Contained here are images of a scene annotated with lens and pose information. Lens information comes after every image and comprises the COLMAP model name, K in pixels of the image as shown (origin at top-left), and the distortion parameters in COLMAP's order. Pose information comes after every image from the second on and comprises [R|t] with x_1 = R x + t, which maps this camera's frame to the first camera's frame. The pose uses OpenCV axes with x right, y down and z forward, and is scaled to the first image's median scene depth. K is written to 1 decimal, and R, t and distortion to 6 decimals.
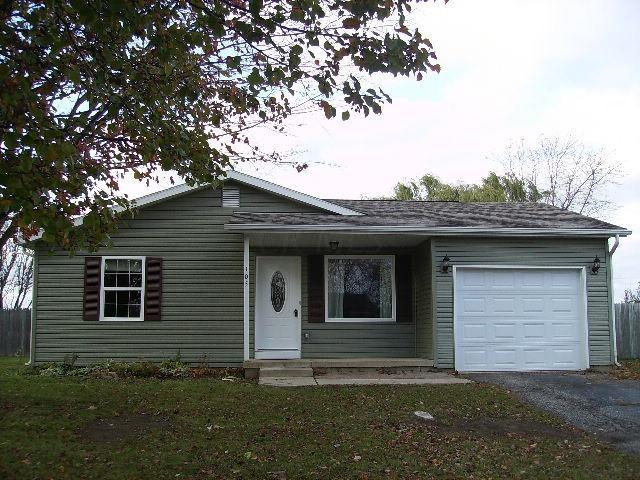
lens RADIAL K [[660.5, 0, 321.1], [0, 660.5, 241.7], [0, 0, 1]] dist [-0.101826, 0.000000]
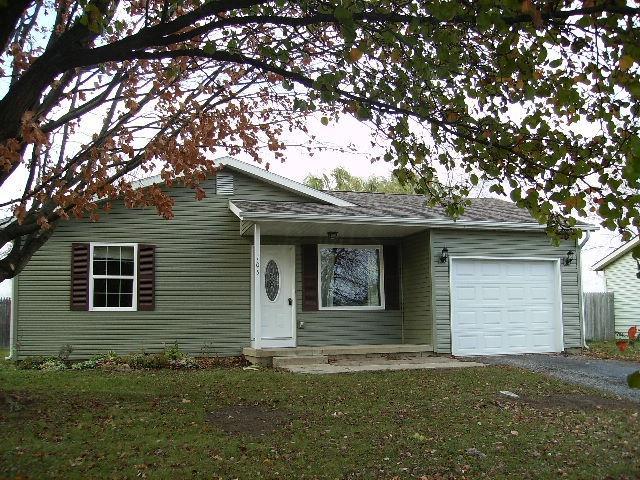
lens RADIAL K [[660.5, 0, 319.9], [0, 660.5, 245.2], [0, 0, 1]] dist [-0.101826, 0.000000]
pose [[0.976857, 0.013768, 0.213451, -0.214431], [-0.018237, 0.999654, 0.018980, 0.002230], [-0.213116, -0.022433, 0.976769, 0.010121]]
